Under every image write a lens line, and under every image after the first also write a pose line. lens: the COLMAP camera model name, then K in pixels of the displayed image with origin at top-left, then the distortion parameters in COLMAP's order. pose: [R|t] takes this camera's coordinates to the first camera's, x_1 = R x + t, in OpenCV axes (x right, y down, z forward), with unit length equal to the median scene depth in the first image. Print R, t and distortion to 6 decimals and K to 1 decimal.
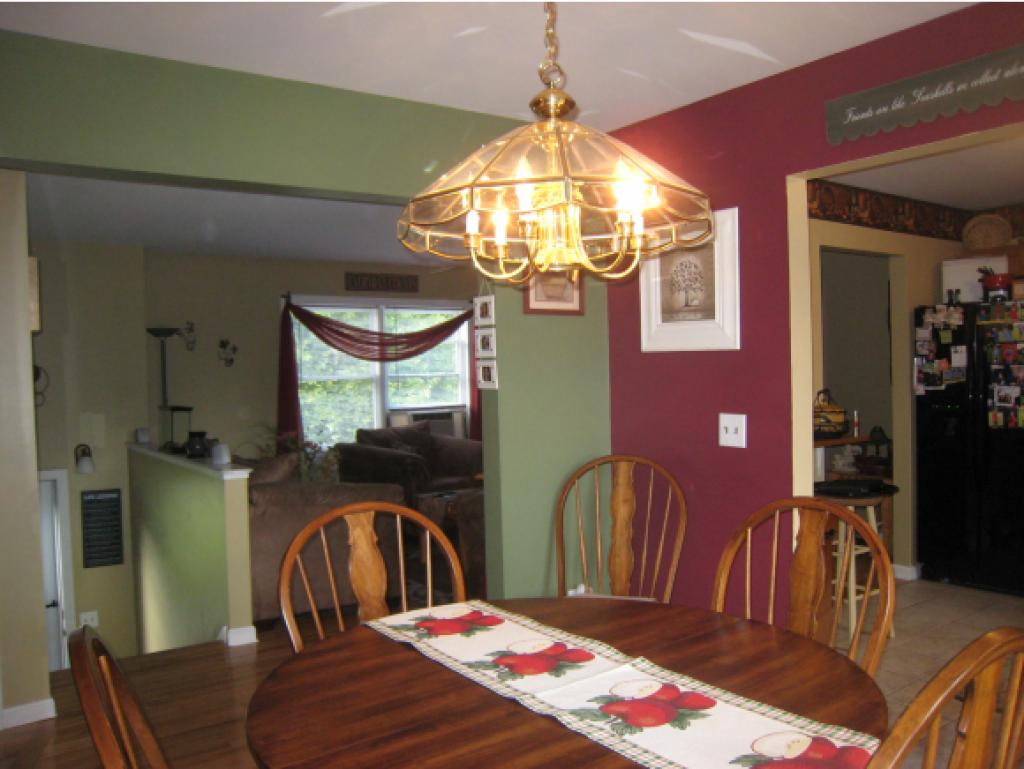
lens RADIAL K [[855.4, 0, 520.8], [0, 855.4, 405.1], [0, 0, 1]] dist [-0.116557, 0.069062]
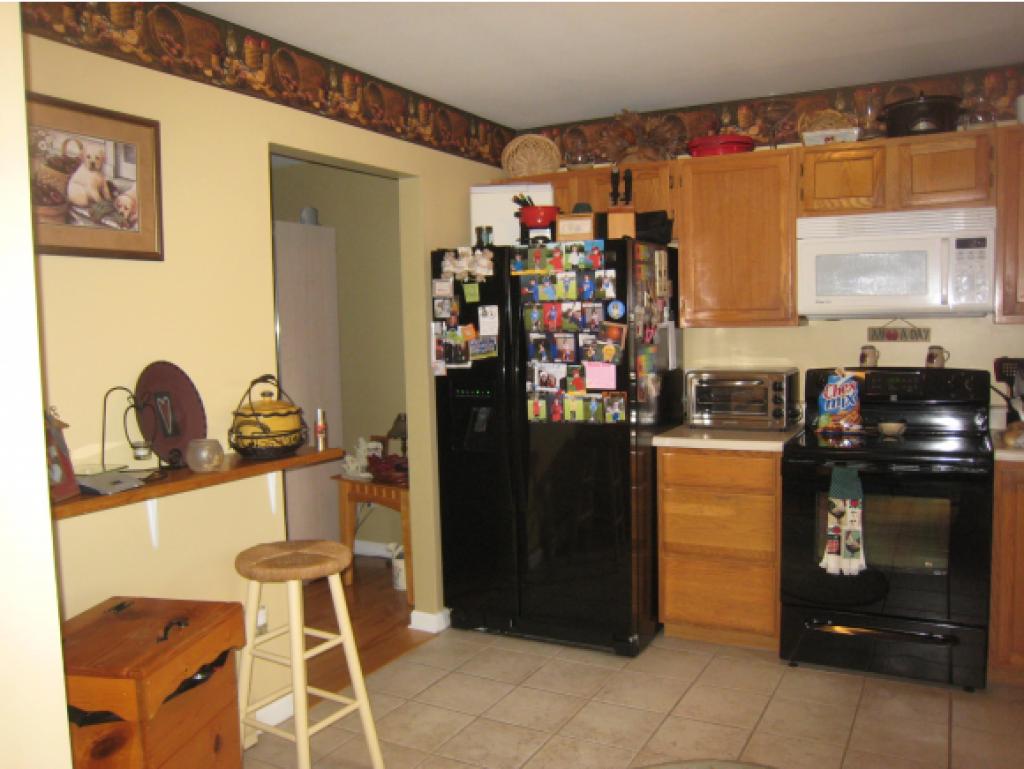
lens RADIAL K [[855.4, 0, 511.2], [0, 855.4, 398.7], [0, 0, 1]] dist [-0.116557, 0.069062]
pose [[0.902296, -0.031685, 0.429951, 0.223742], [0.016262, 0.999087, 0.039502, -0.020314], [-0.430810, -0.028651, 0.901988, 0.327316]]
